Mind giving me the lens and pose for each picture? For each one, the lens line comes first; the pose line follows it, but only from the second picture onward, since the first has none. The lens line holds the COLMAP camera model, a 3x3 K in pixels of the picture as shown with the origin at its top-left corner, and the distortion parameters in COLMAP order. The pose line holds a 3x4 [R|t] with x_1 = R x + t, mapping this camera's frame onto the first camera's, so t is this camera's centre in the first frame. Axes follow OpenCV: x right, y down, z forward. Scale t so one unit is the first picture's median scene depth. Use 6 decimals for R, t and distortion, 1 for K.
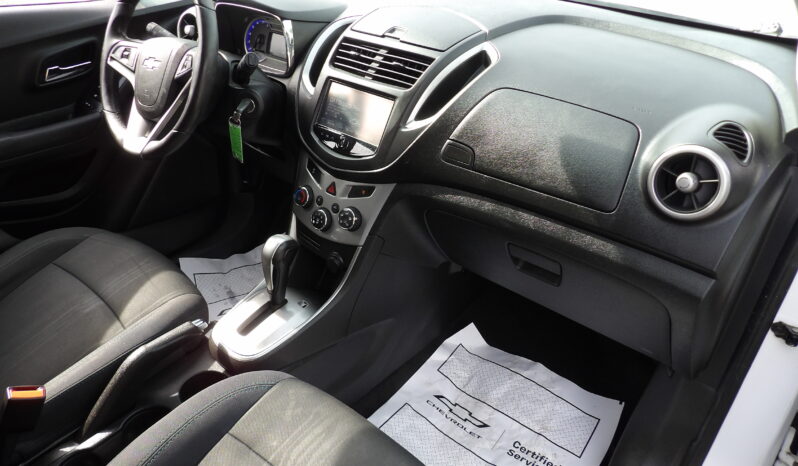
lens RADIAL K [[561.9, 0, 399.0], [0, 561.9, 233.0], [0, 0, 1]] dist [-0.004622, -0.002742]
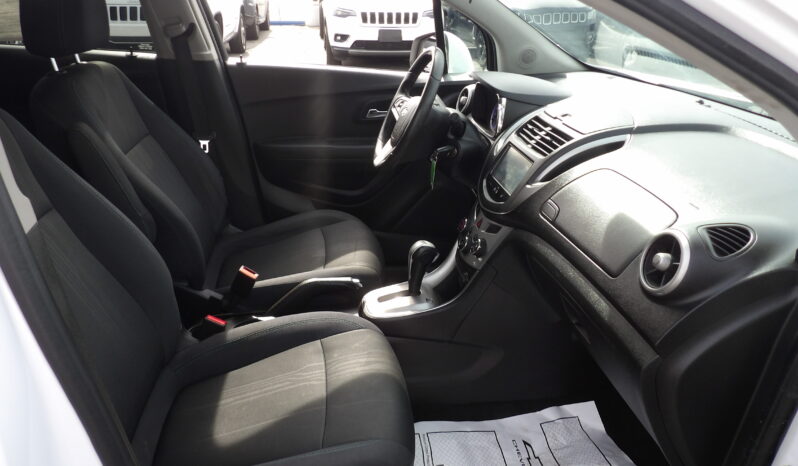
lens RADIAL K [[546.5, 0, 399.0], [0, 546.5, 233.0], [0, 0, 1]] dist [0.029547, -0.000784]
pose [[0.767643, 0.277091, -0.577880, 0.475750], [-0.365948, 0.929762, -0.040301, 0.060496], [0.526123, 0.242411, 0.815126, -0.106162]]
